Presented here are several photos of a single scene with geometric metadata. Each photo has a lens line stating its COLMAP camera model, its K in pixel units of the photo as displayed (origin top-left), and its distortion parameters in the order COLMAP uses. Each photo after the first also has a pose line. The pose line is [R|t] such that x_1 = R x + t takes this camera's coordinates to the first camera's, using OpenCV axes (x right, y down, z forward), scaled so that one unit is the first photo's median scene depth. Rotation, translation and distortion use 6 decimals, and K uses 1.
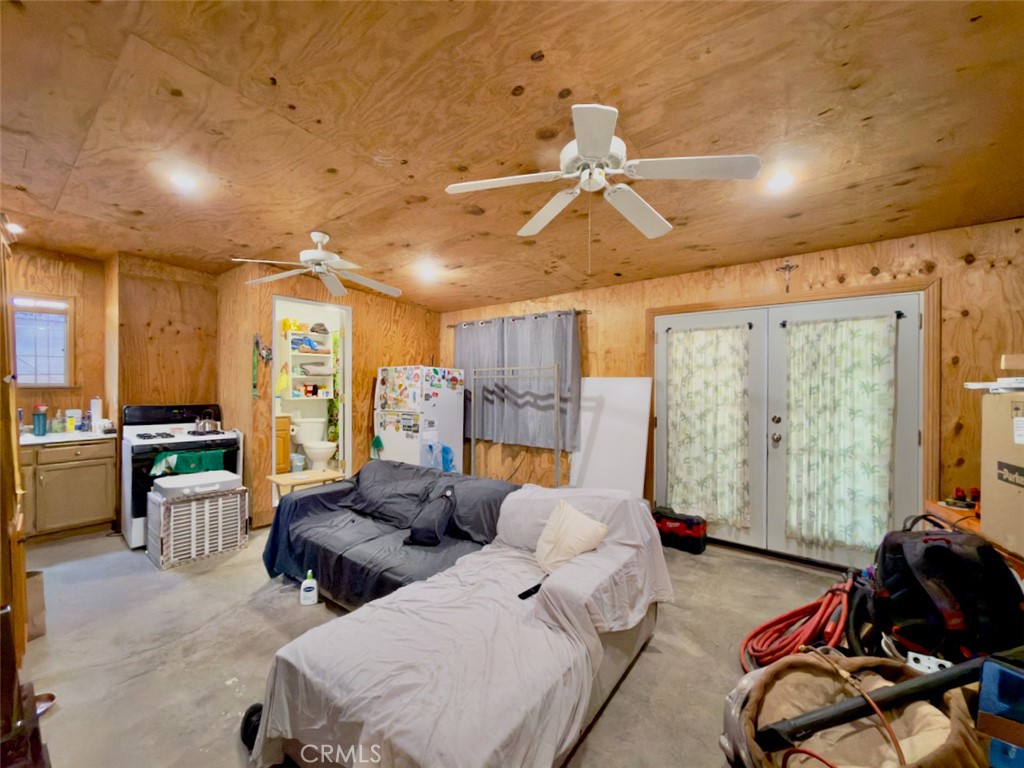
lens RADIAL K [[407.4, 0, 512.9], [0, 407.4, 385.6], [0, 0, 1]] dist [-0.002209, -0.000077]
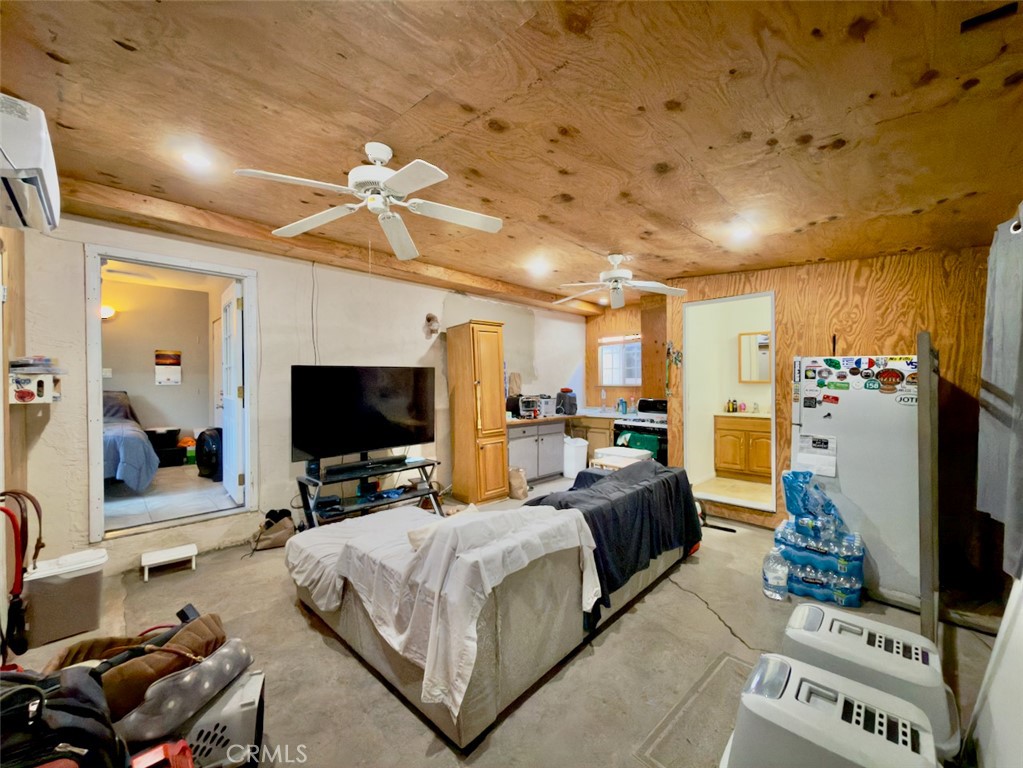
lens RADIAL K [[406.1, 0, 512.7], [0, 406.1, 386.4], [0, 0, 1]] dist [-0.002903, -0.000145]
pose [[-0.112244, 0.000308, -0.993681, 0.504324], [-0.003893, 0.999992, 0.000750, 0.003630], [0.993673, 0.003953, -0.112241, 0.588832]]
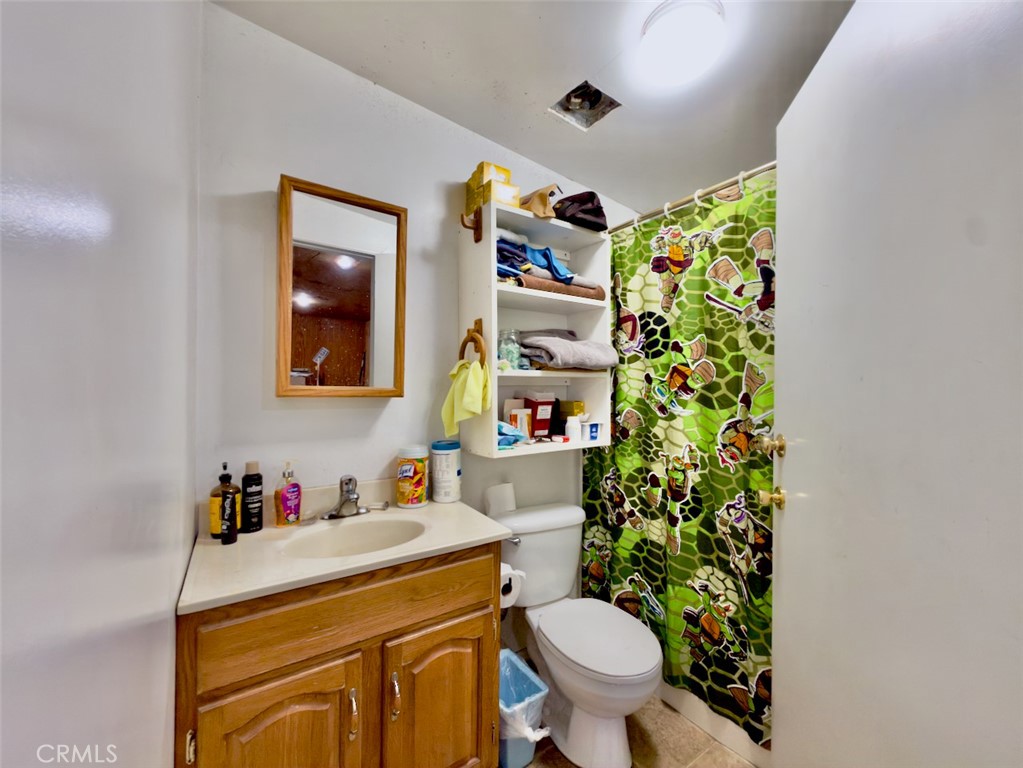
lens RADIAL K [[406.1, 0, 513.3], [0, 406.1, 385.9], [0, 0, 1]] dist [-0.002903, -0.000145]
pose [[0.947845, 0.005849, -0.318679, -0.420412], [-0.009708, 0.999898, -0.010520, -0.009454], [0.318585, 0.013065, 0.947804, 0.701546]]
